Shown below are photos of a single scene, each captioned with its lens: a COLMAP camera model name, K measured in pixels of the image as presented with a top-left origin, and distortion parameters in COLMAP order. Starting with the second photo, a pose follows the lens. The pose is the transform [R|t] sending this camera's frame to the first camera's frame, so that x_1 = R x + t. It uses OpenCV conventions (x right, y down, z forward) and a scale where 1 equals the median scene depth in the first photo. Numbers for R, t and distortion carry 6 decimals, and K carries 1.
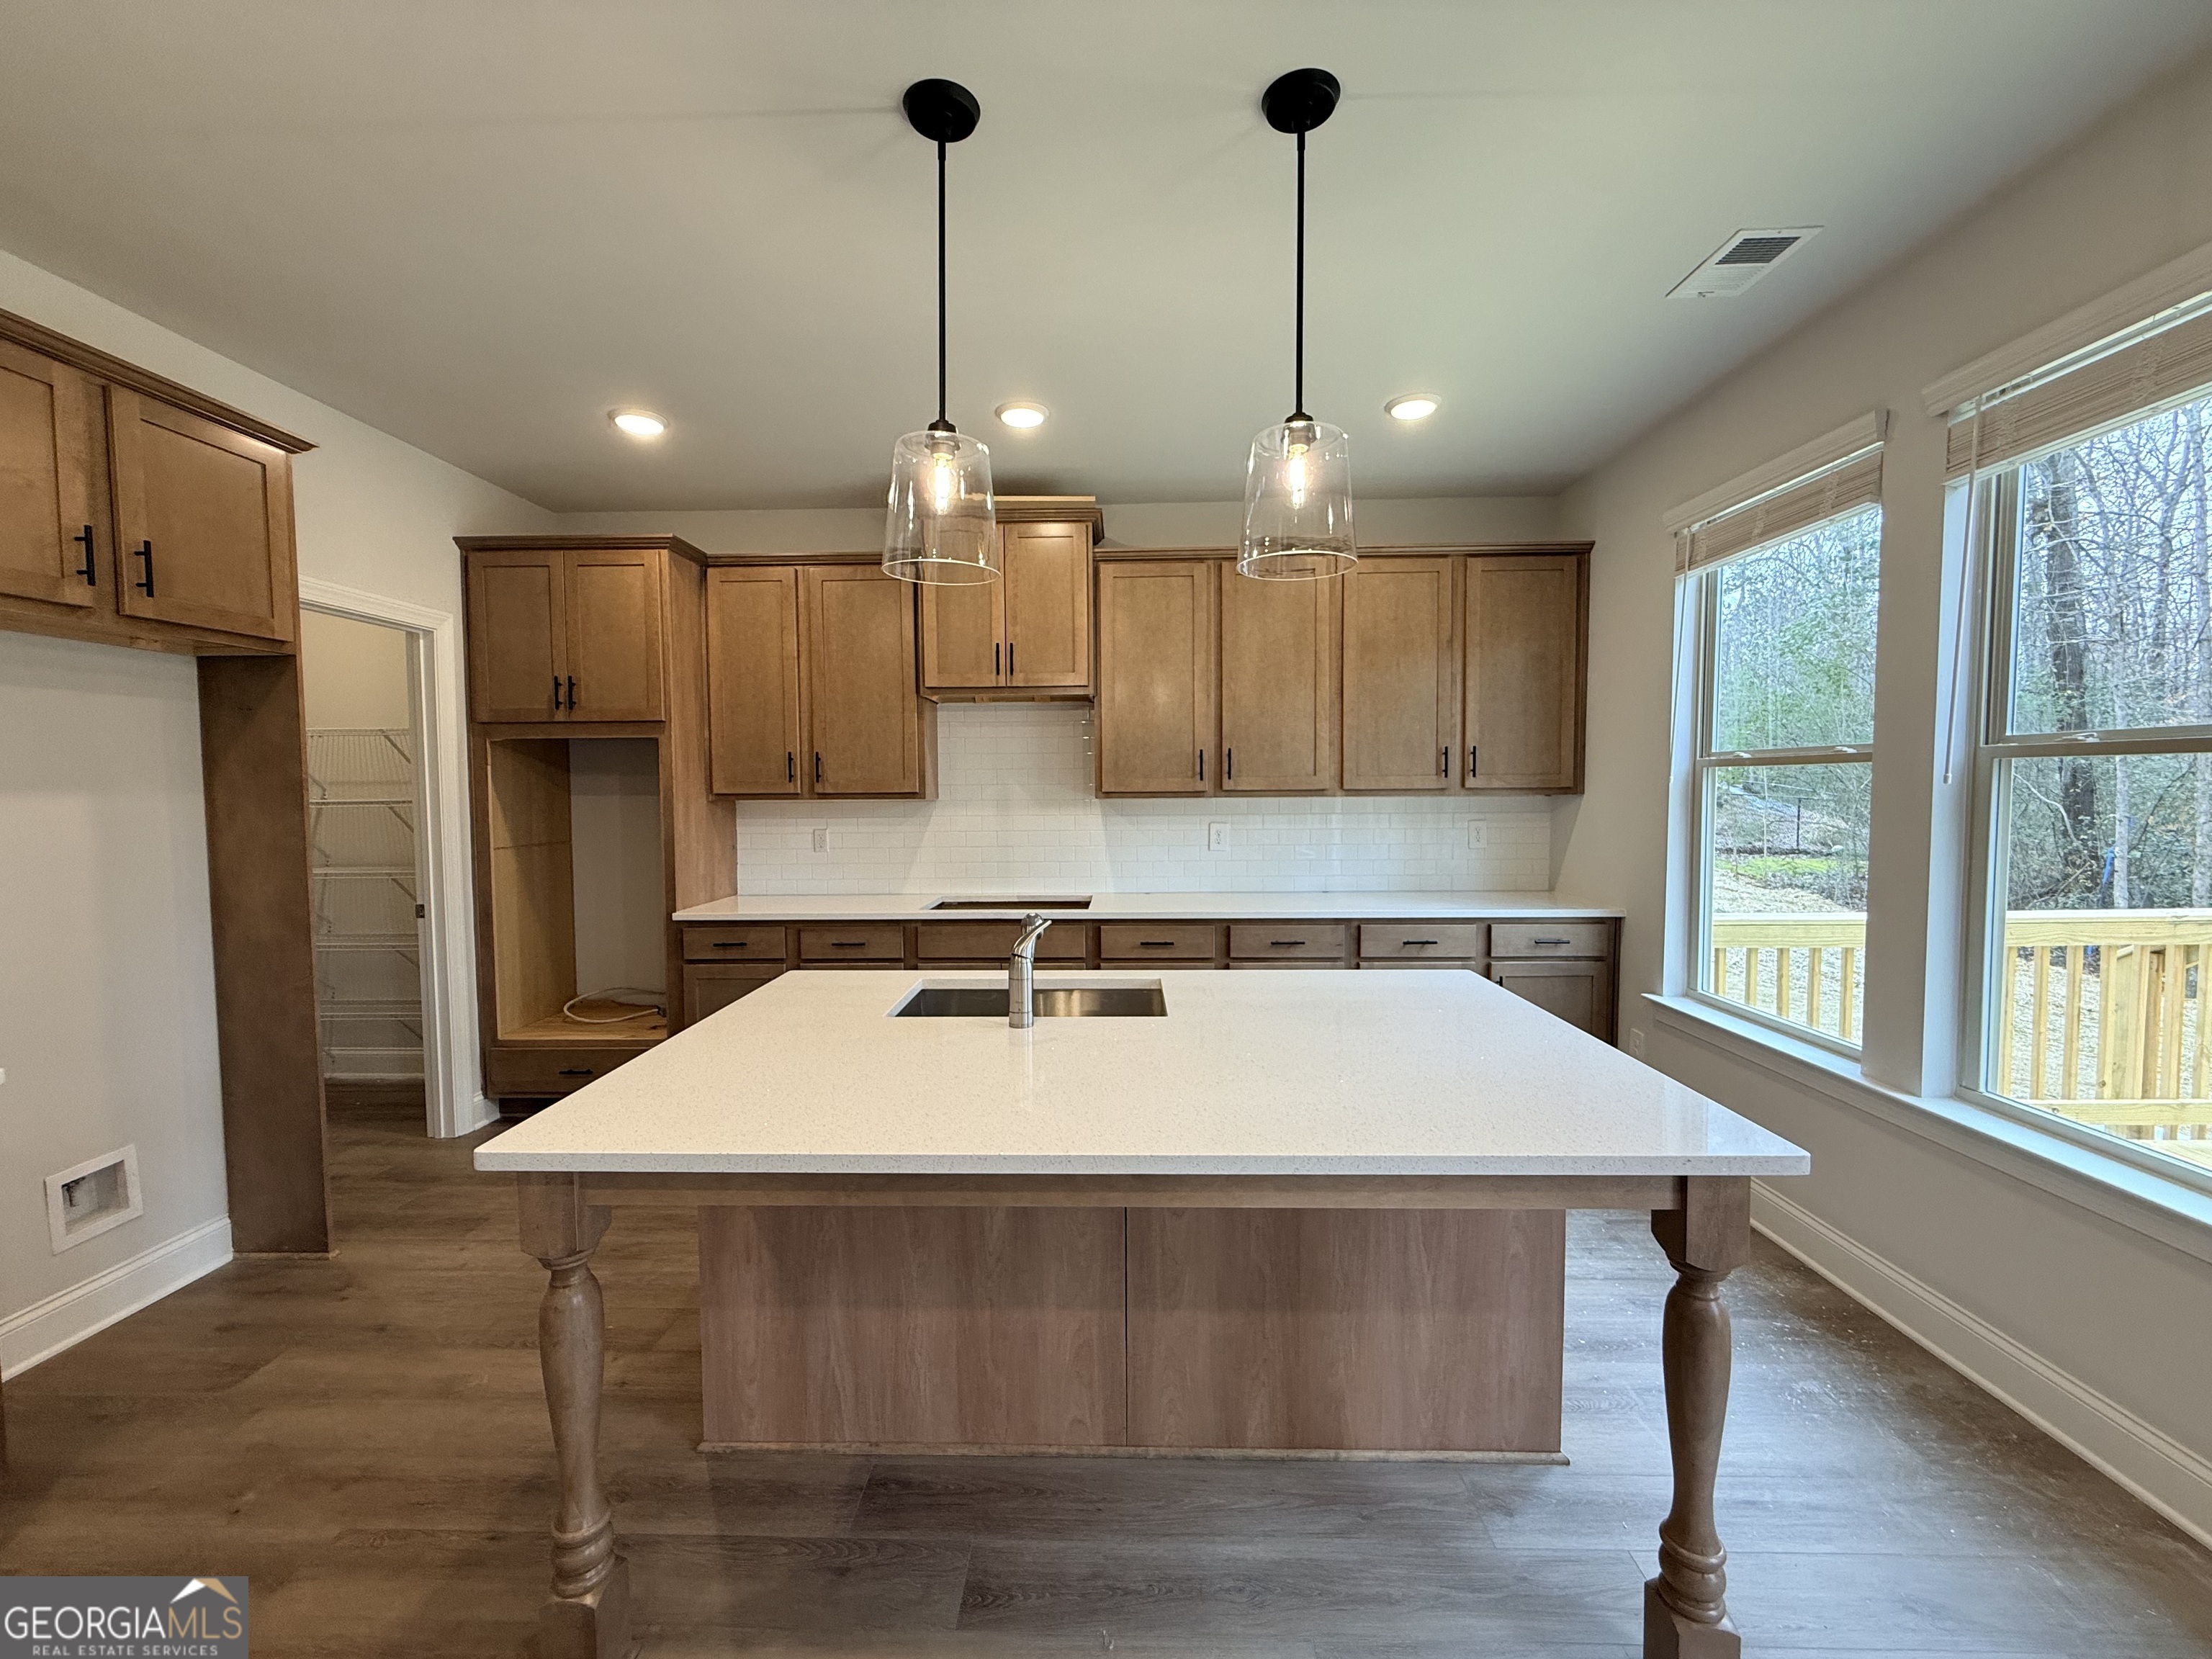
lens RADIAL K [[886.1, 0, 1099.5], [0, 886.1, 830.6], [0, 0, 1]] dist [0.000225, 0.000621]
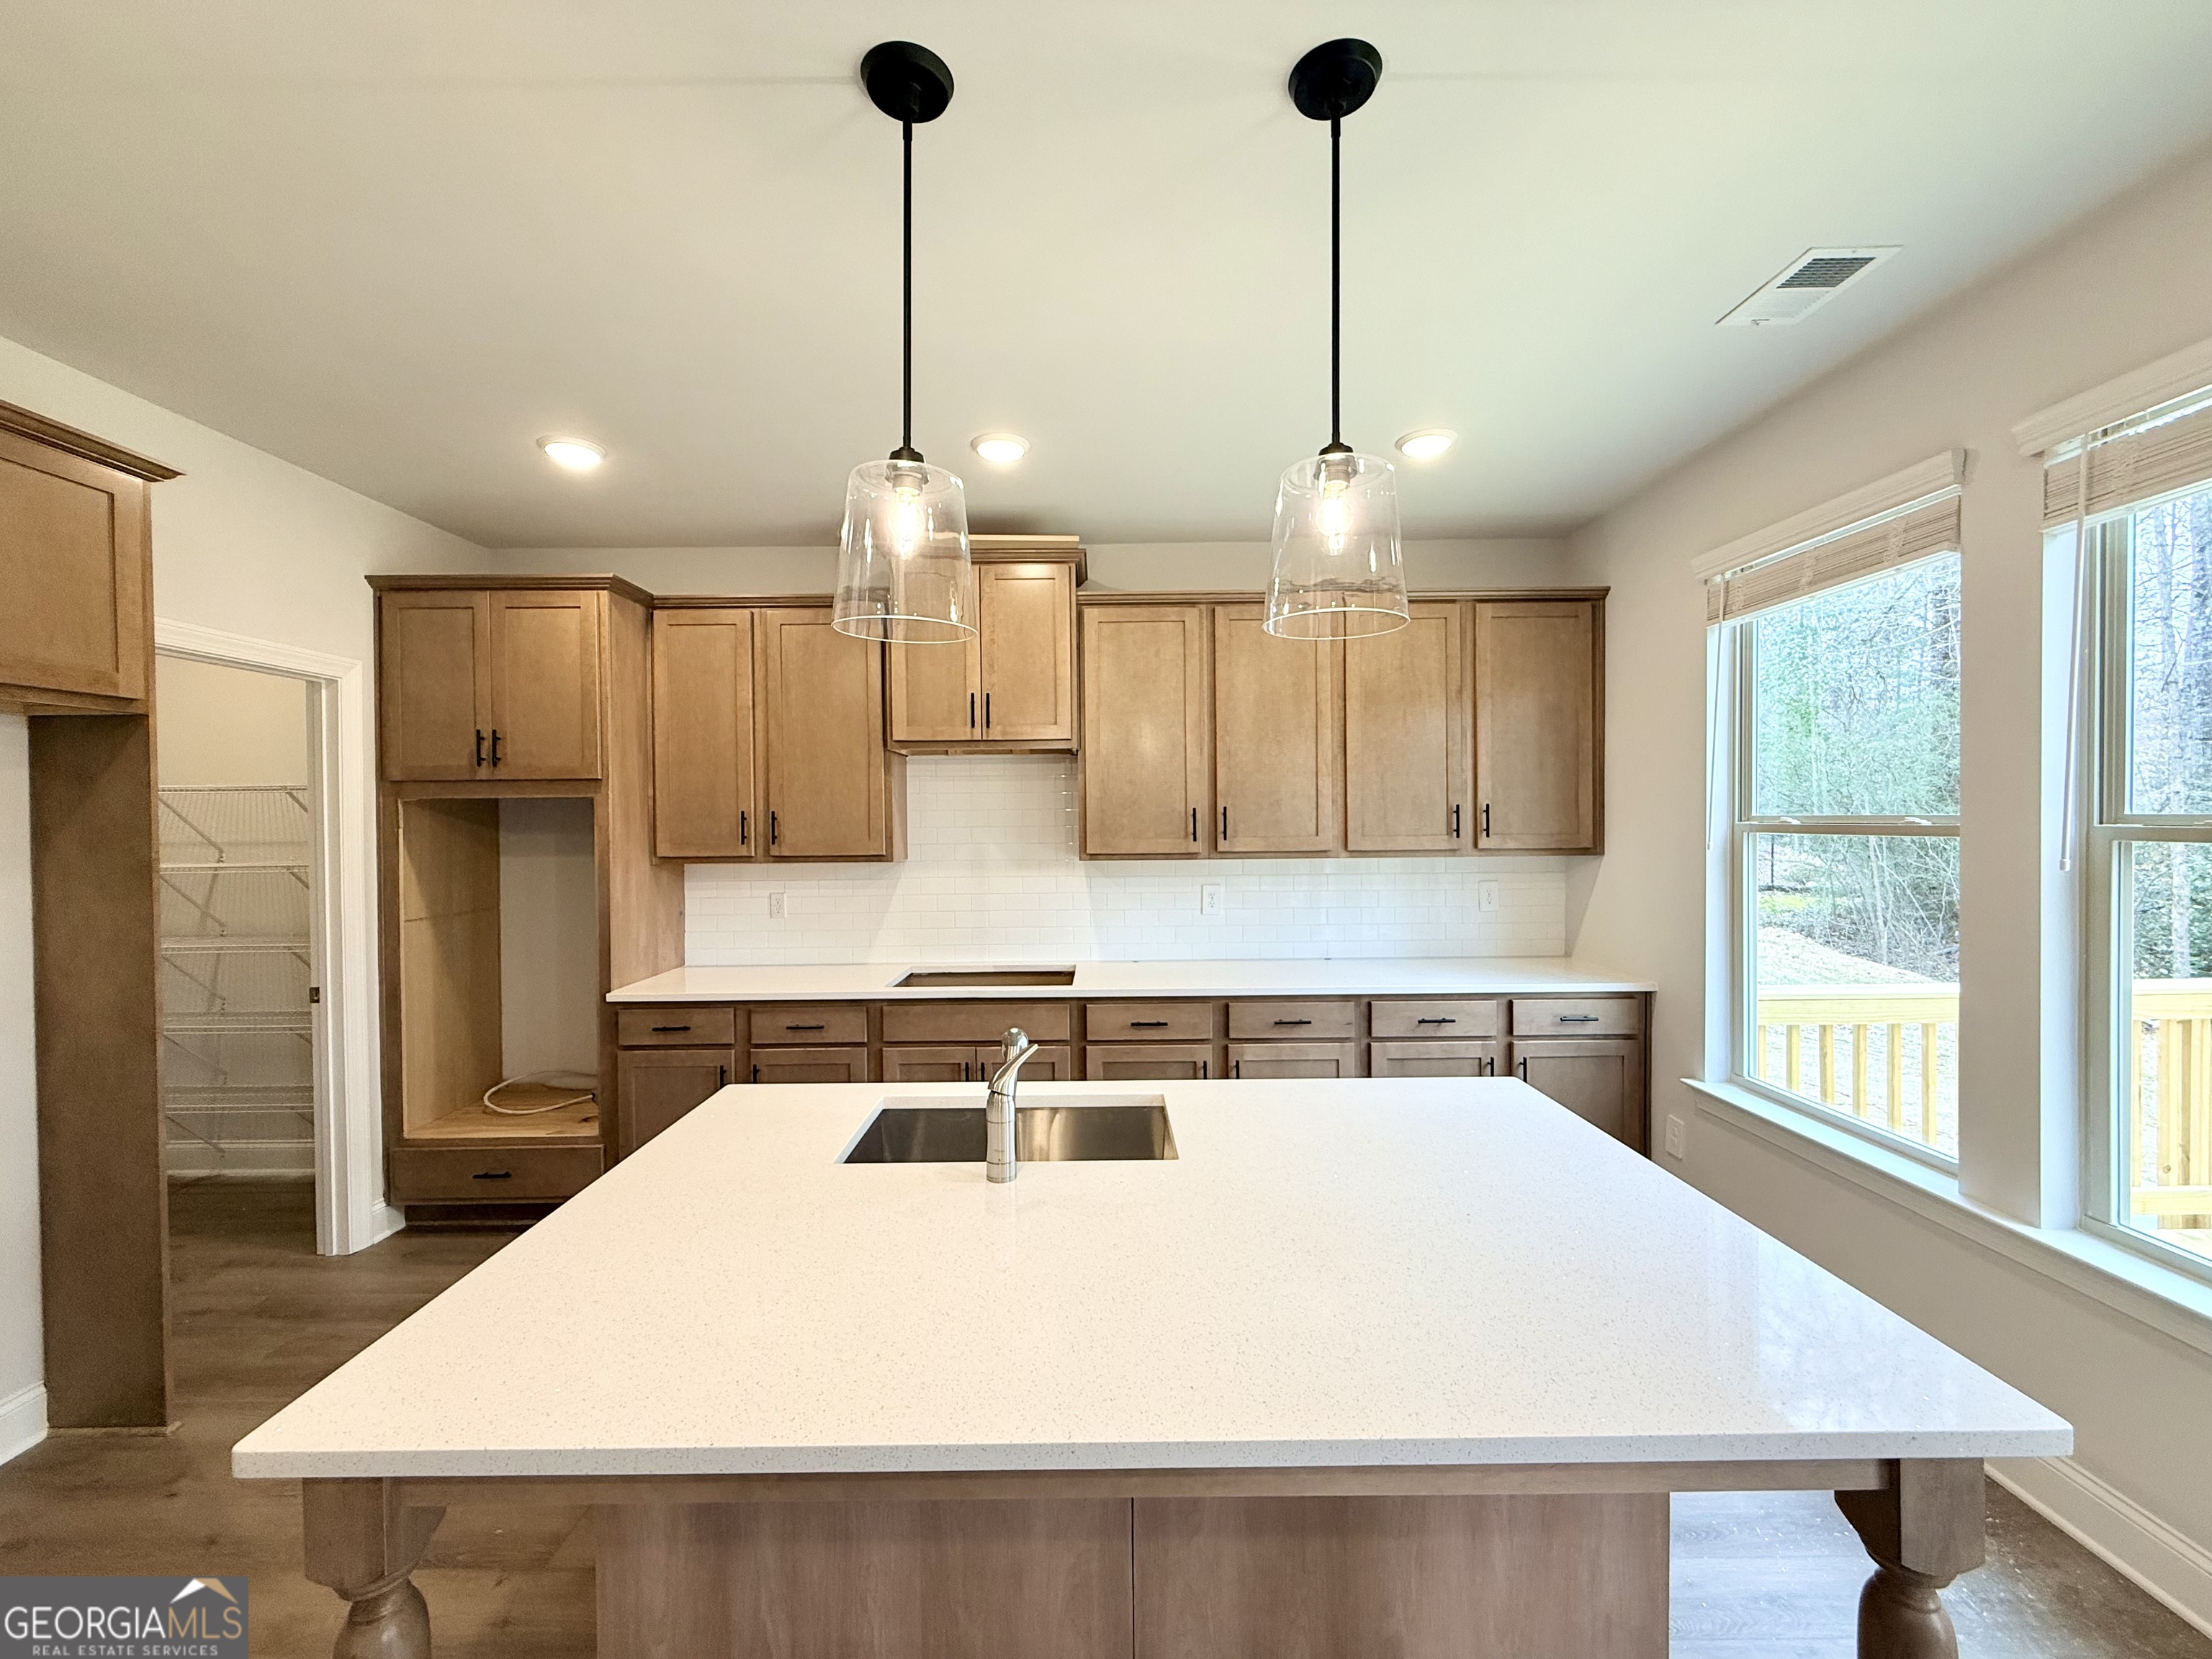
lens RADIAL K [[886.1, 0, 1099.5], [0, 886.1, 830.6], [0, 0, 1]] dist [0.000225, 0.000621]
pose [[0.999582, -0.002556, 0.028811, -0.011122], [0.003609, 0.999325, -0.036566, -0.037205], [-0.028698, 0.036654, 0.998916, 0.089936]]
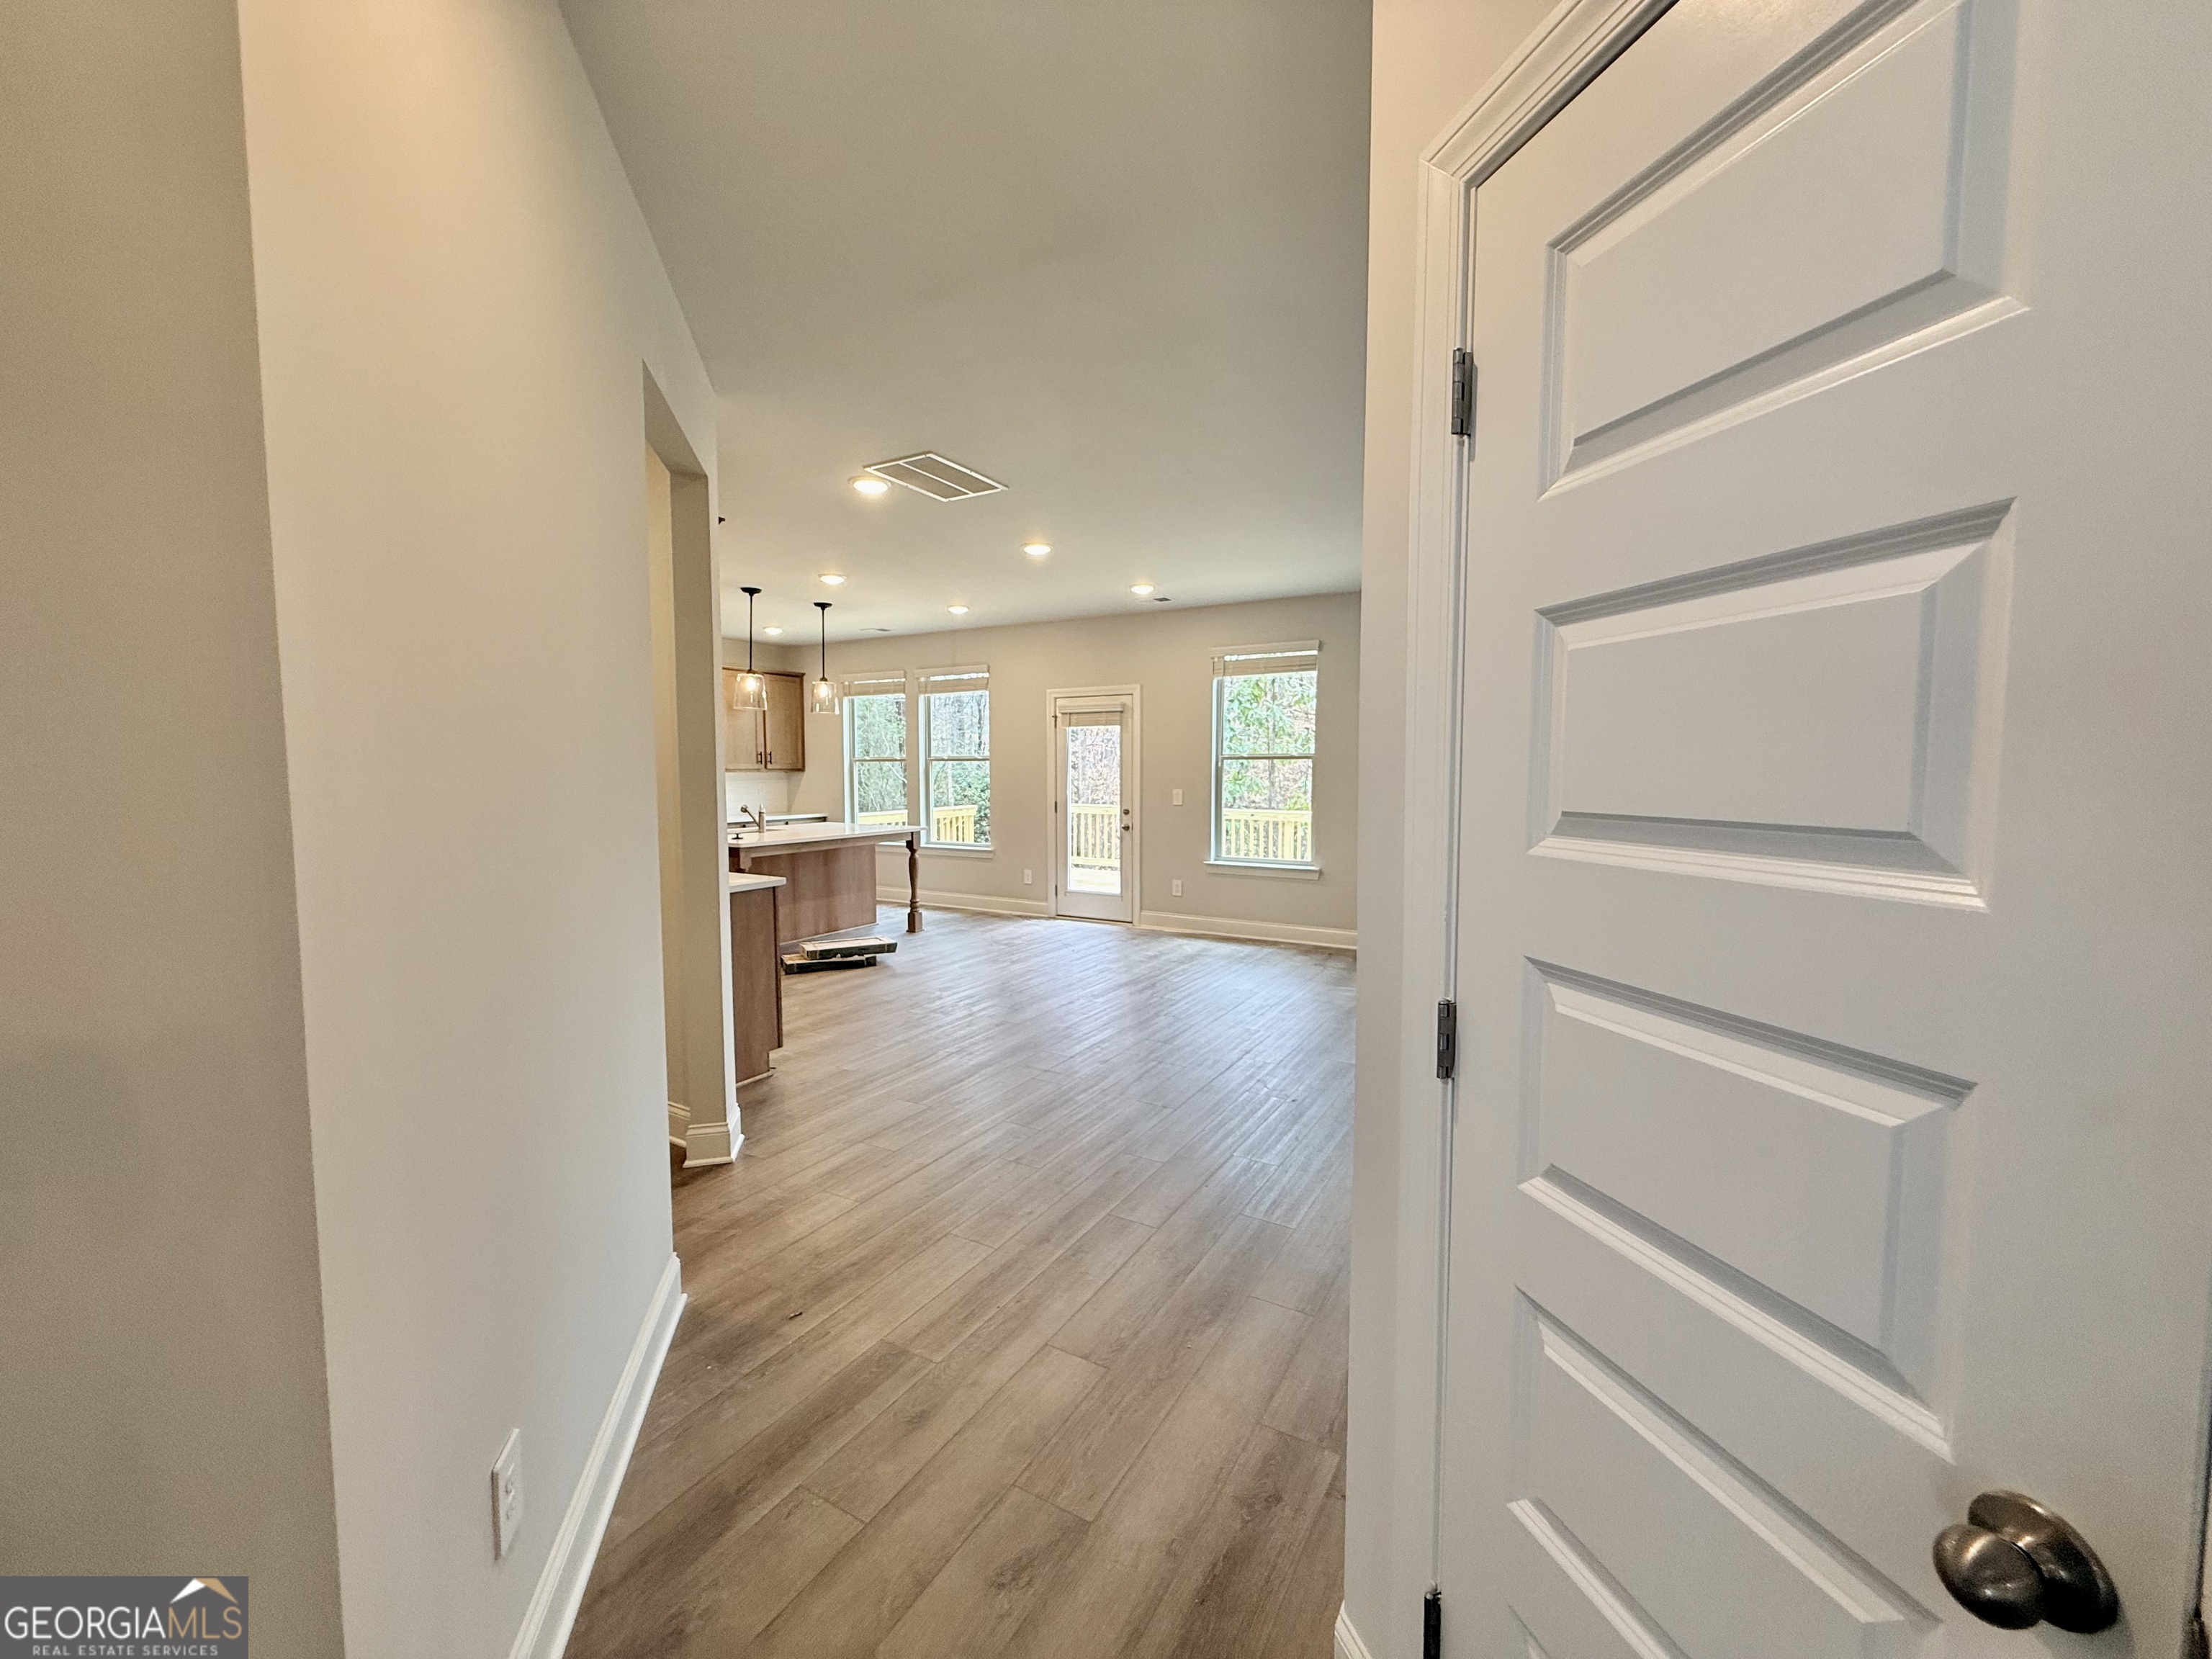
lens RADIAL K [[901.2, 0, 1111.5], [0, 901.2, 807.9], [0, 0, 1]] dist [0.001225, 0.000132]
pose [[0.473494, -0.035016, 0.880101, -1.414469], [0.043364, 0.998925, 0.016413, 0.062782], [-0.879729, 0.030393, 0.474503, -1.070354]]
